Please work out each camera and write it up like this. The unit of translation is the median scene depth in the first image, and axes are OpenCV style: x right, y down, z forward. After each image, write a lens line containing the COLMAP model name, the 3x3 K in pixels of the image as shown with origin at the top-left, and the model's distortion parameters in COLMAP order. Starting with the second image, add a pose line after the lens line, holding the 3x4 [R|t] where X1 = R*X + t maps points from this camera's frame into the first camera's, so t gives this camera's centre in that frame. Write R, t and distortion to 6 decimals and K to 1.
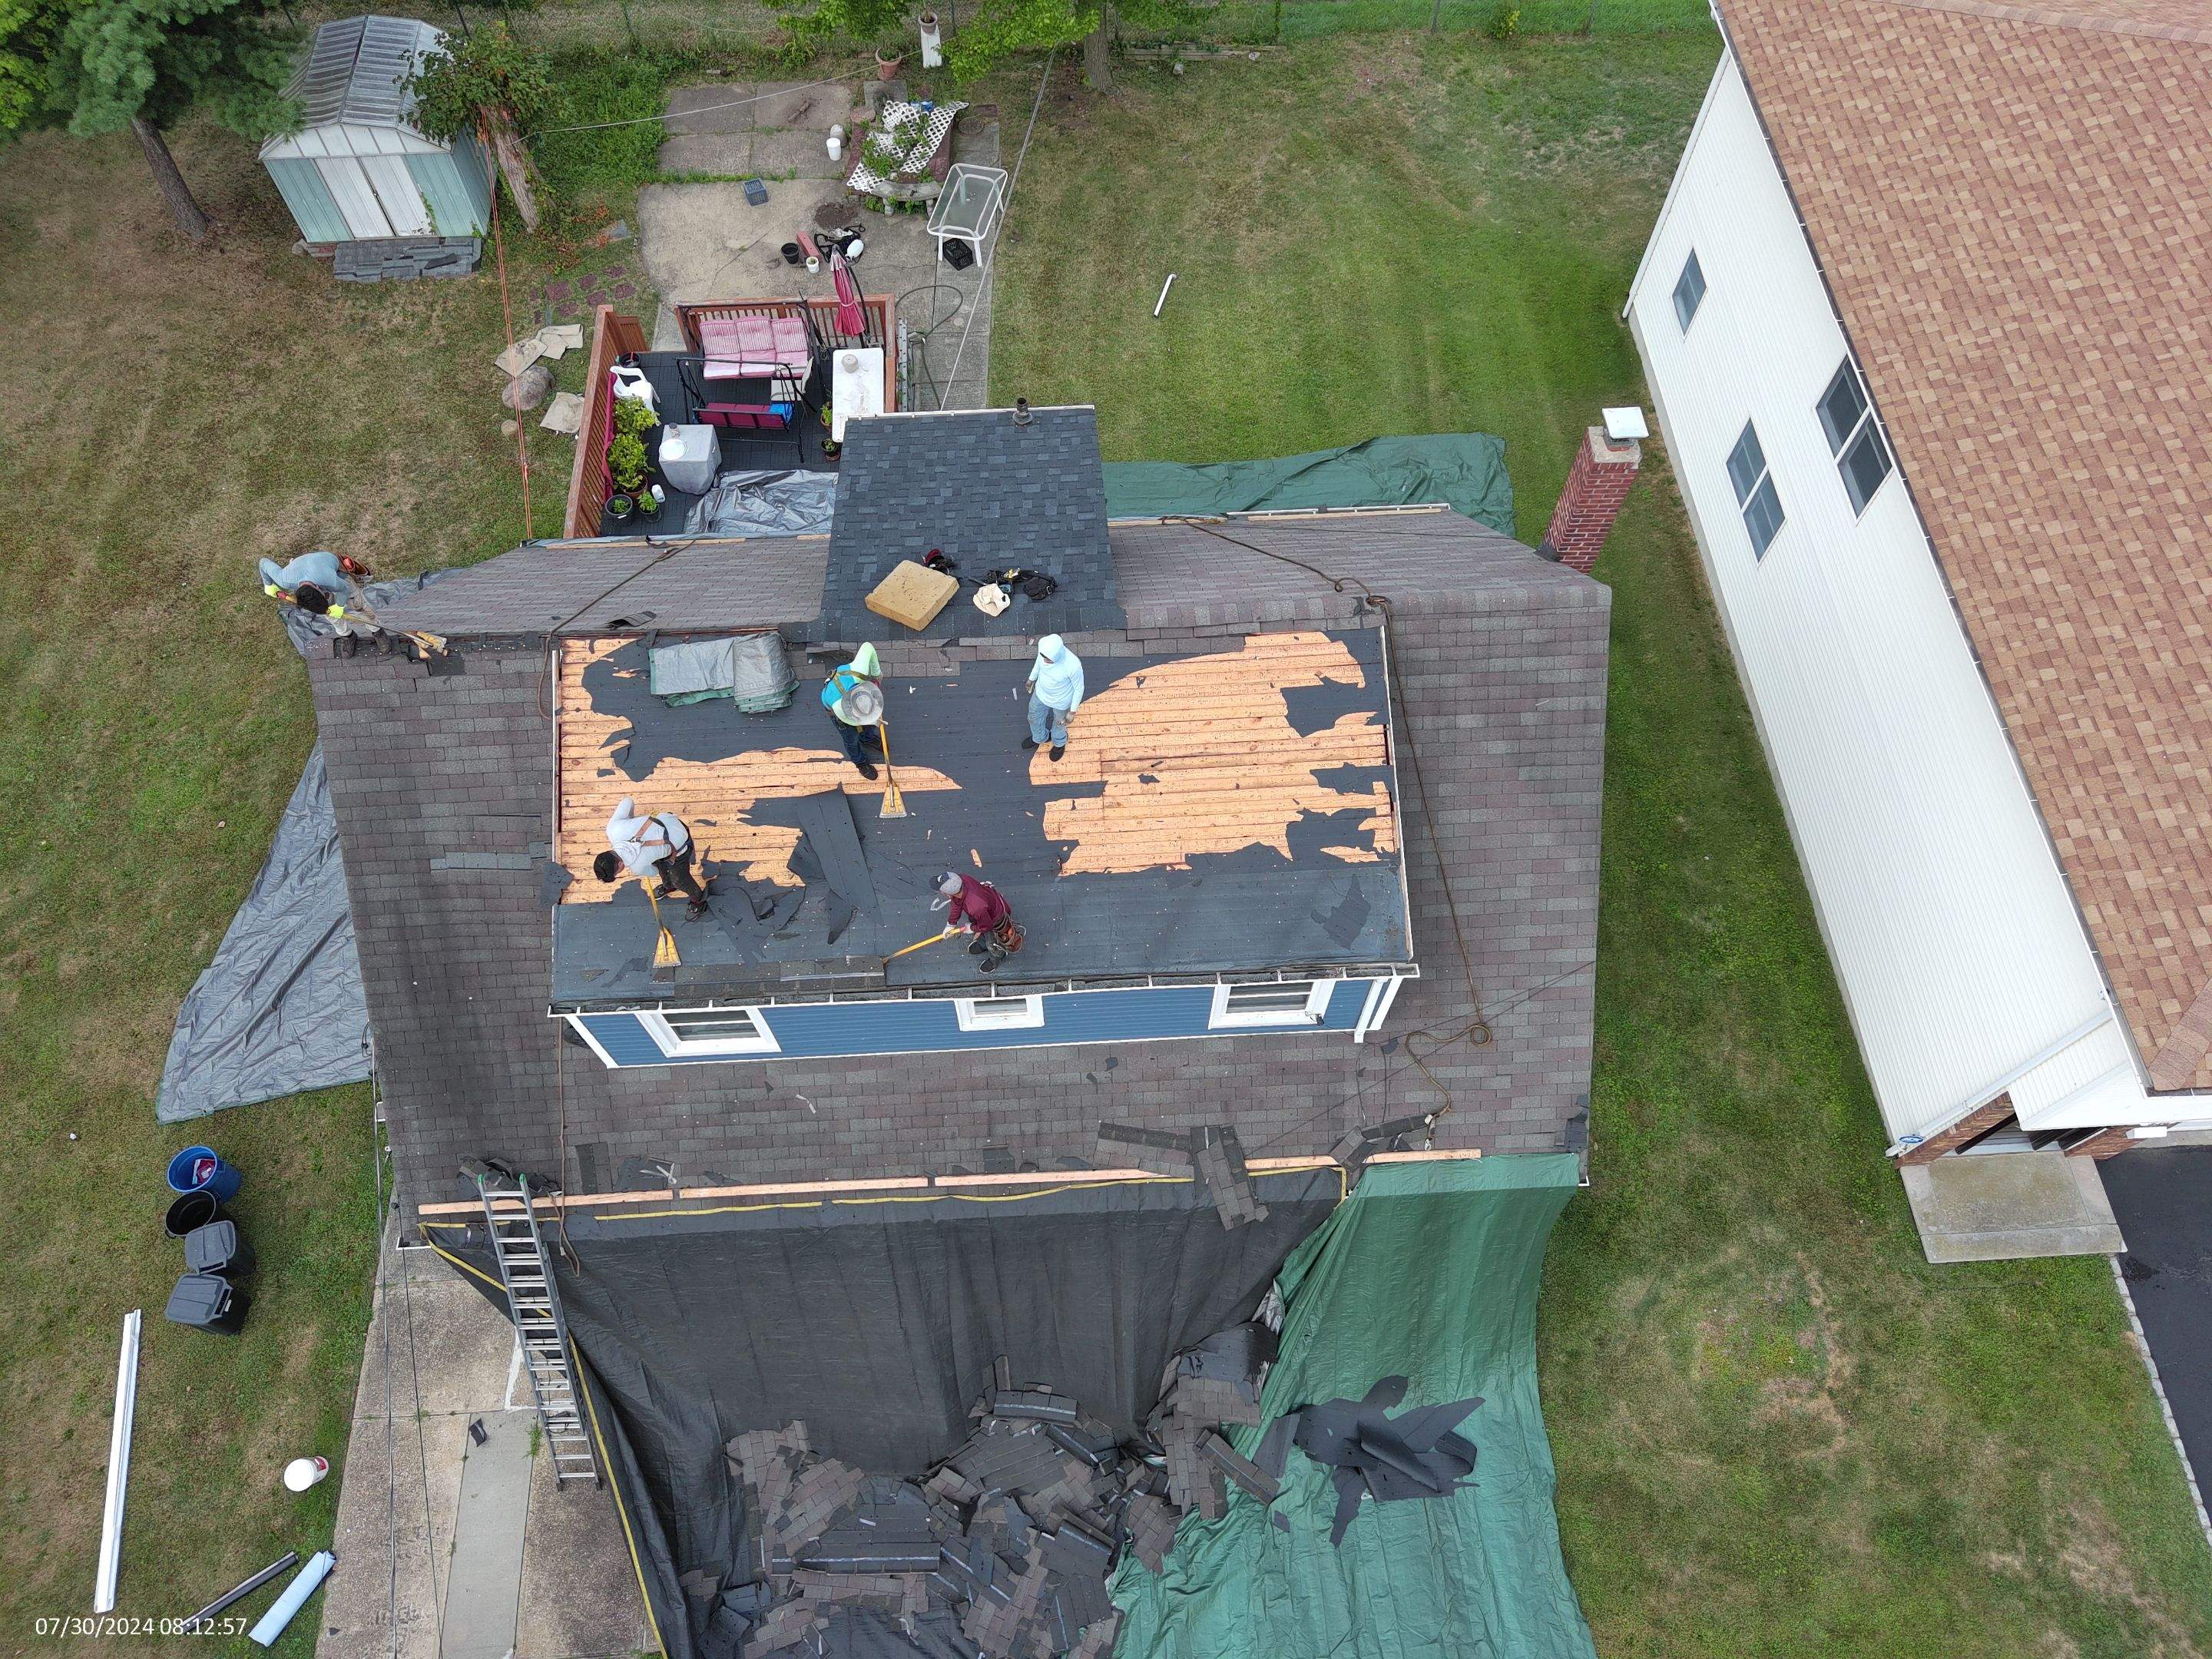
lens RADIAL K [[1521.5, 0, 1101.7], [0, 1521.5, 829.4], [0, 0, 1]] dist [0.030800, -0.028615]
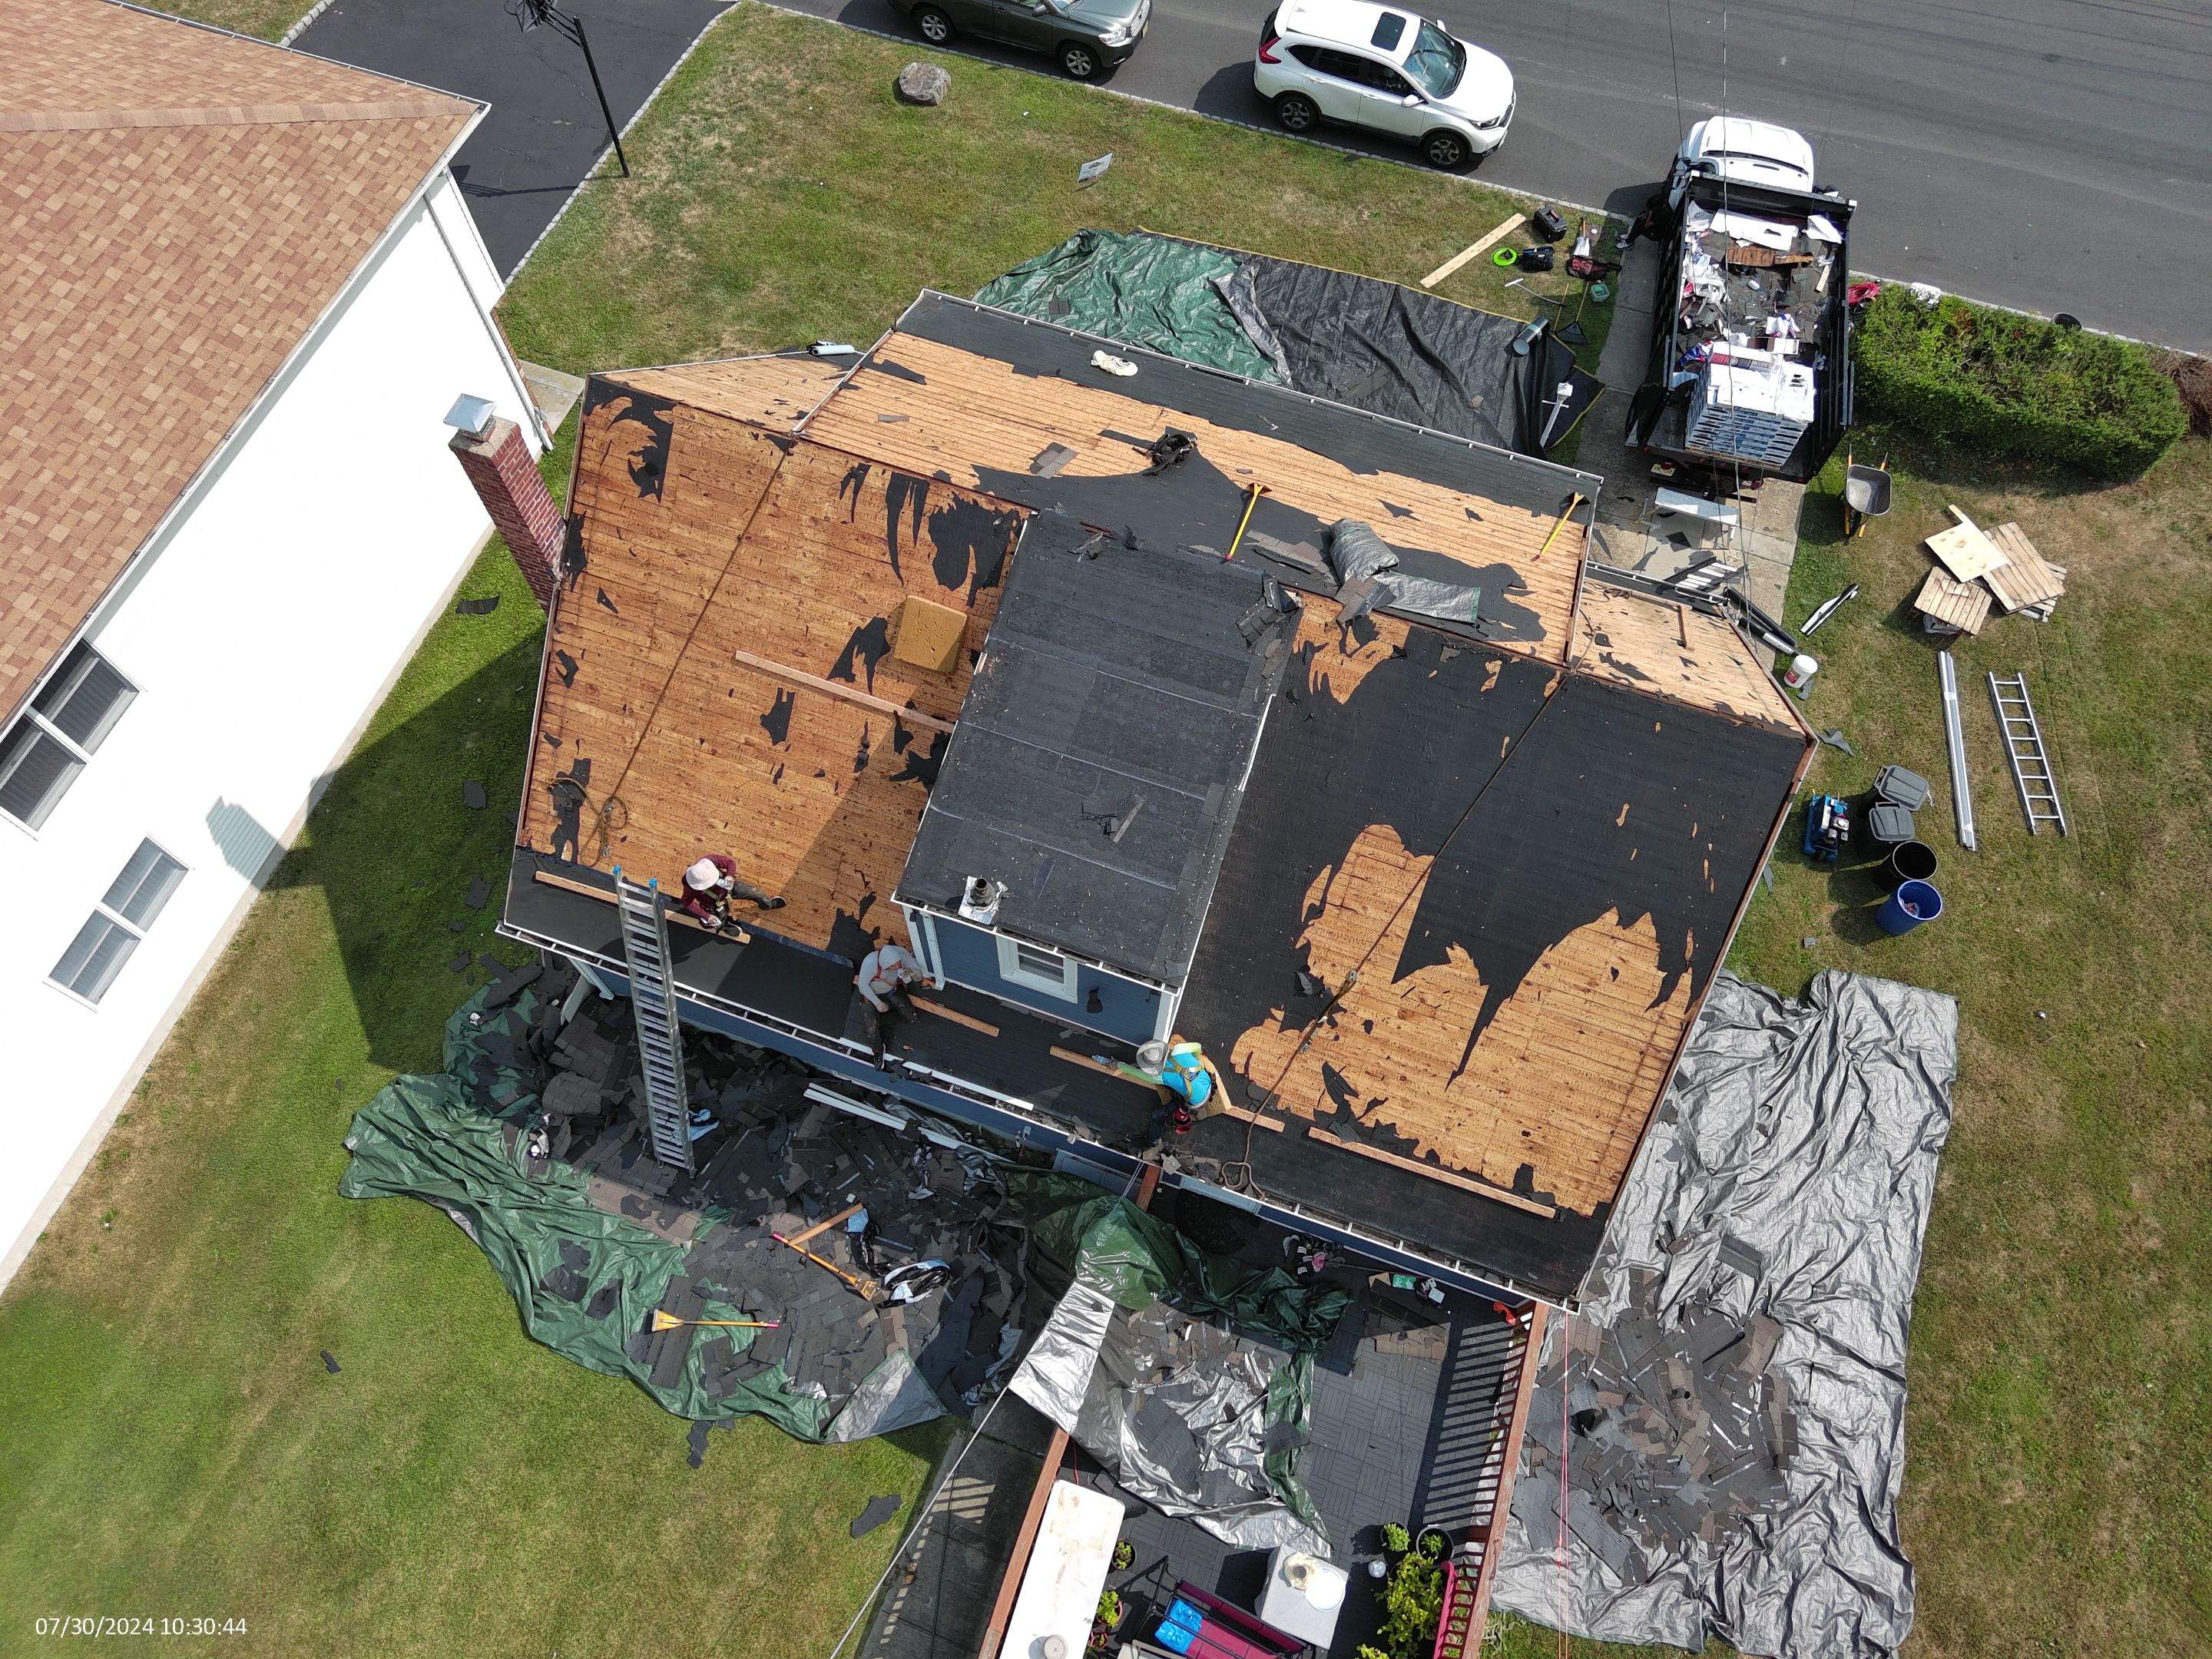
lens RADIAL K [[1521.5, 0, 1103.9], [0, 1521.5, 827.6], [0, 0, 1]] dist [0.030800, -0.028615]
pose [[-0.923564, -0.349429, 0.157891, -0.197073], [0.329654, -0.513248, 0.792404, -0.753208], [-0.195852, 0.783885, 0.589208, 0.408190]]
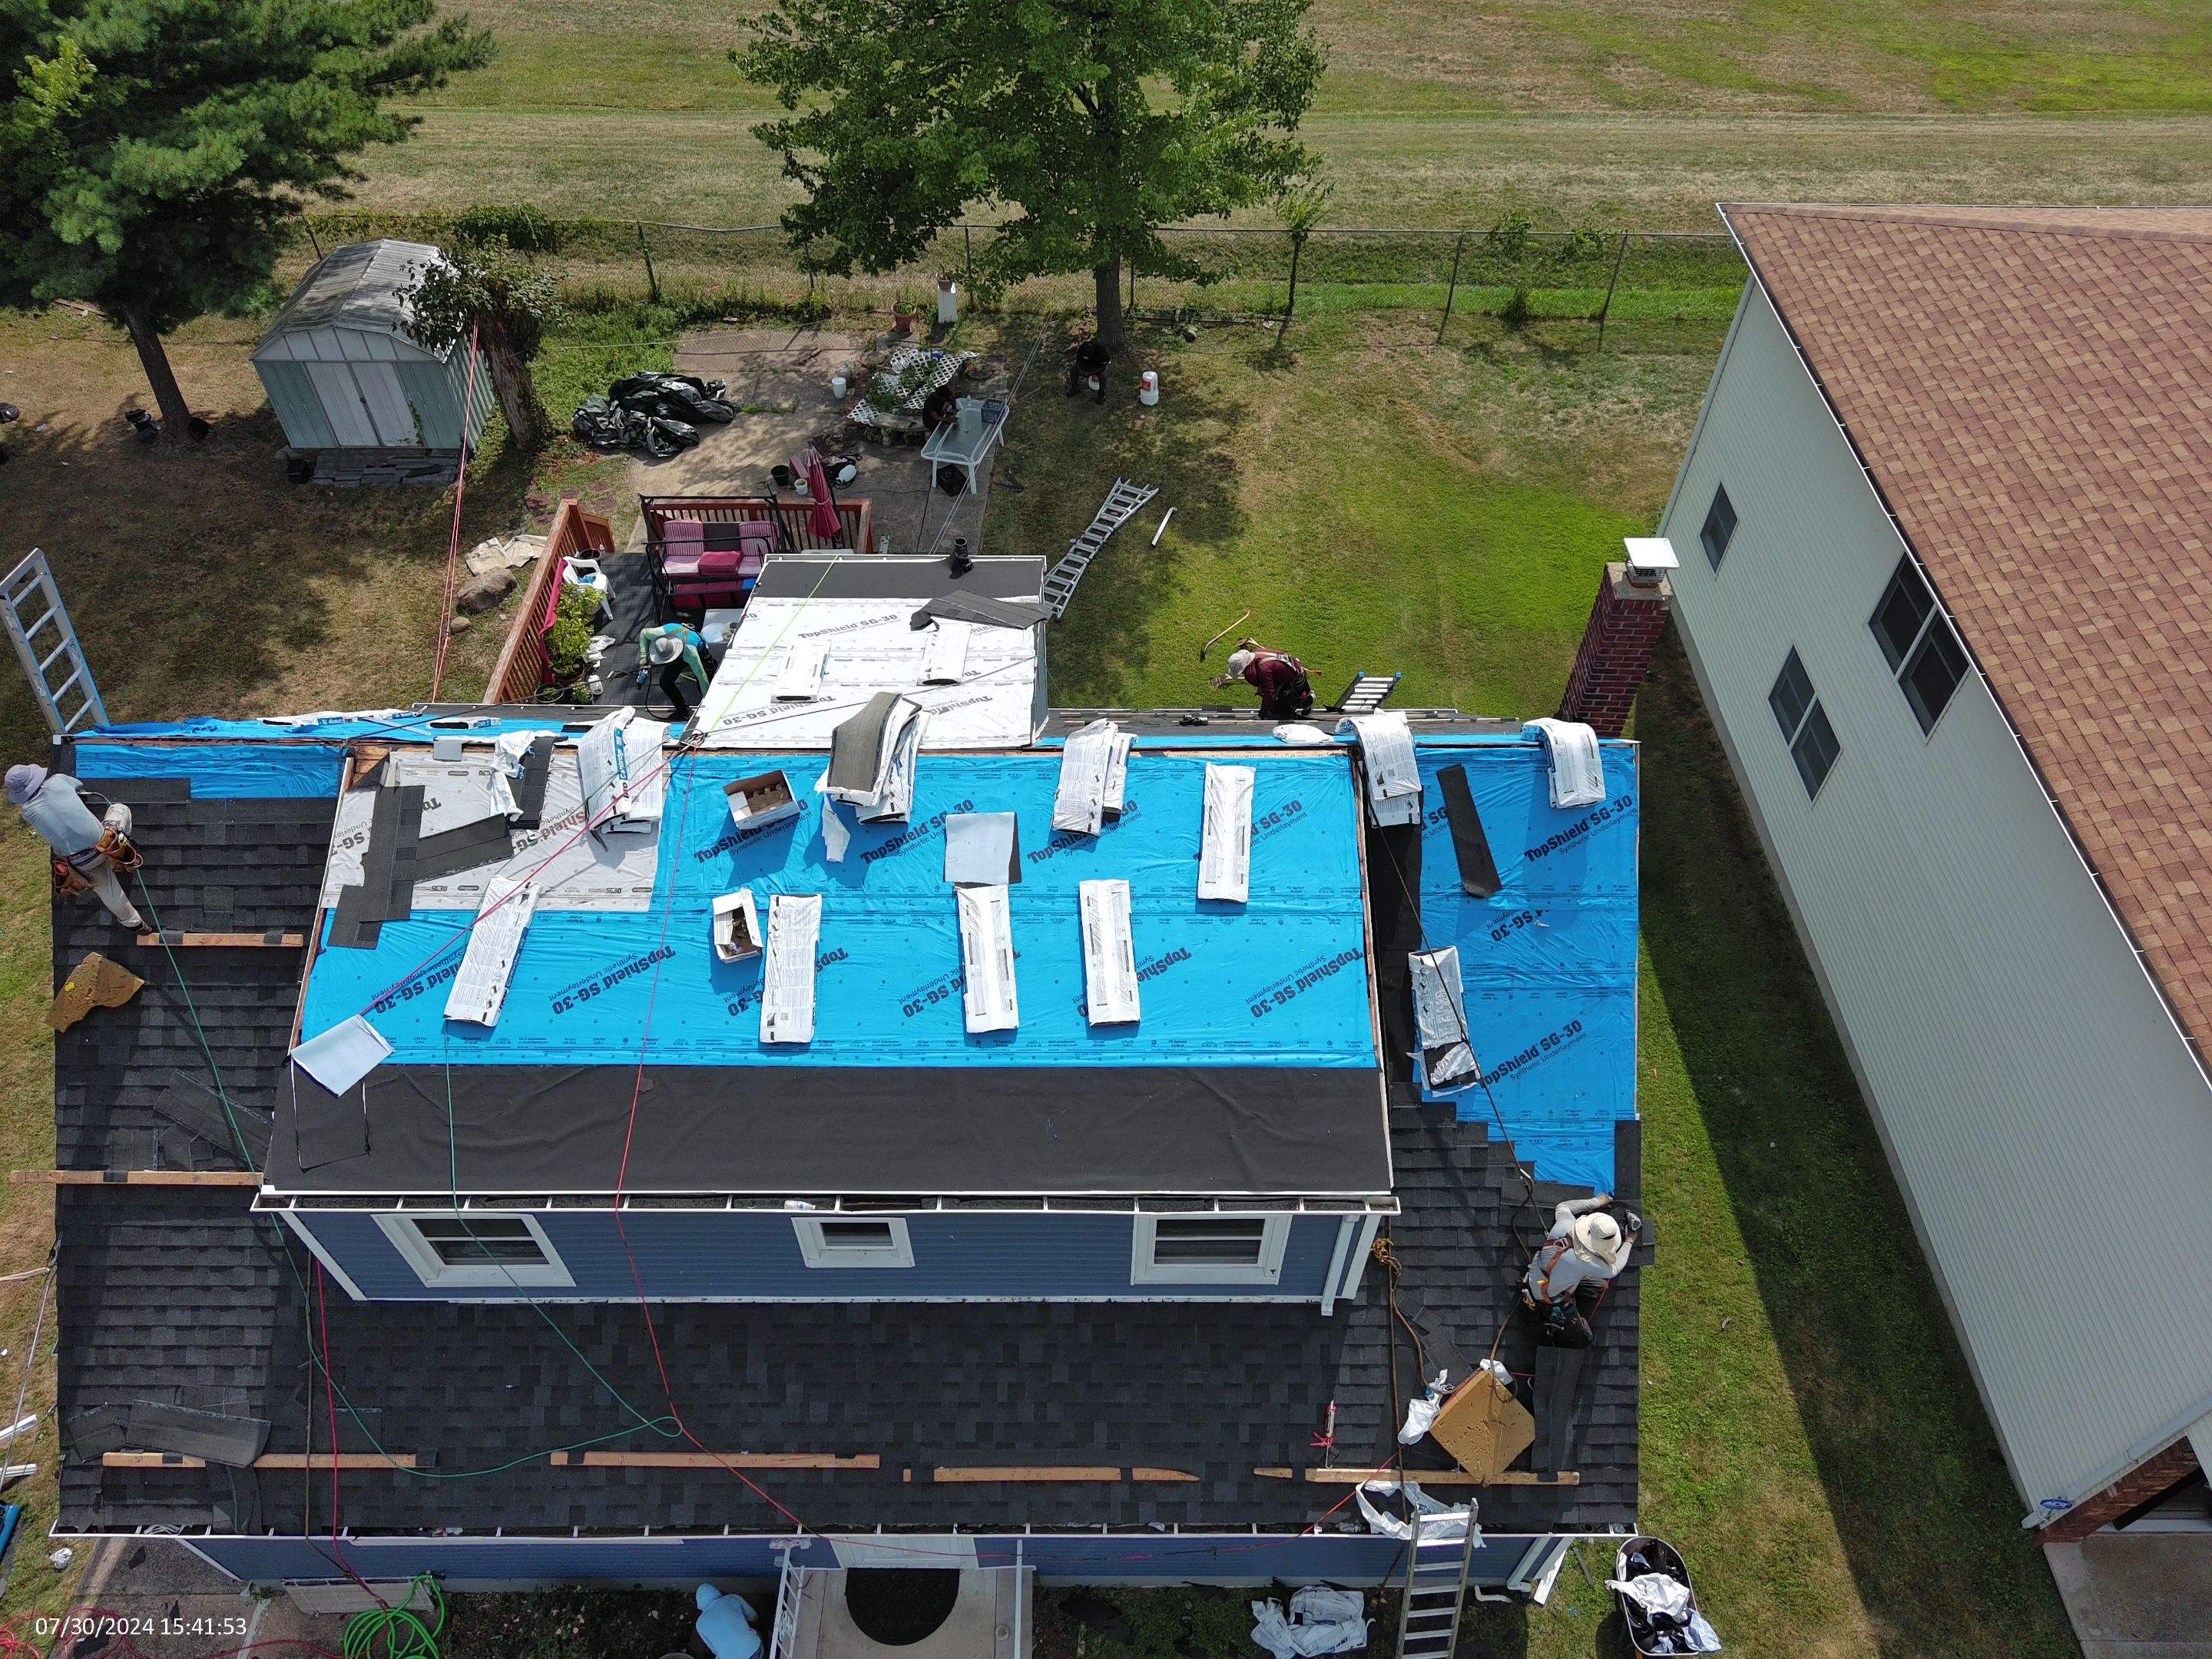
lens RADIAL K [[1521.5, 0, 1104.0], [0, 1521.5, 822.8], [0, 0, 1]] dist [0.030800, -0.028615]
pose [[0.998704, 0.042970, -0.027268, 0.051547], [-0.047928, 0.974322, -0.219999, 0.056796], [0.017115, 0.221021, 0.975119, 0.151205]]
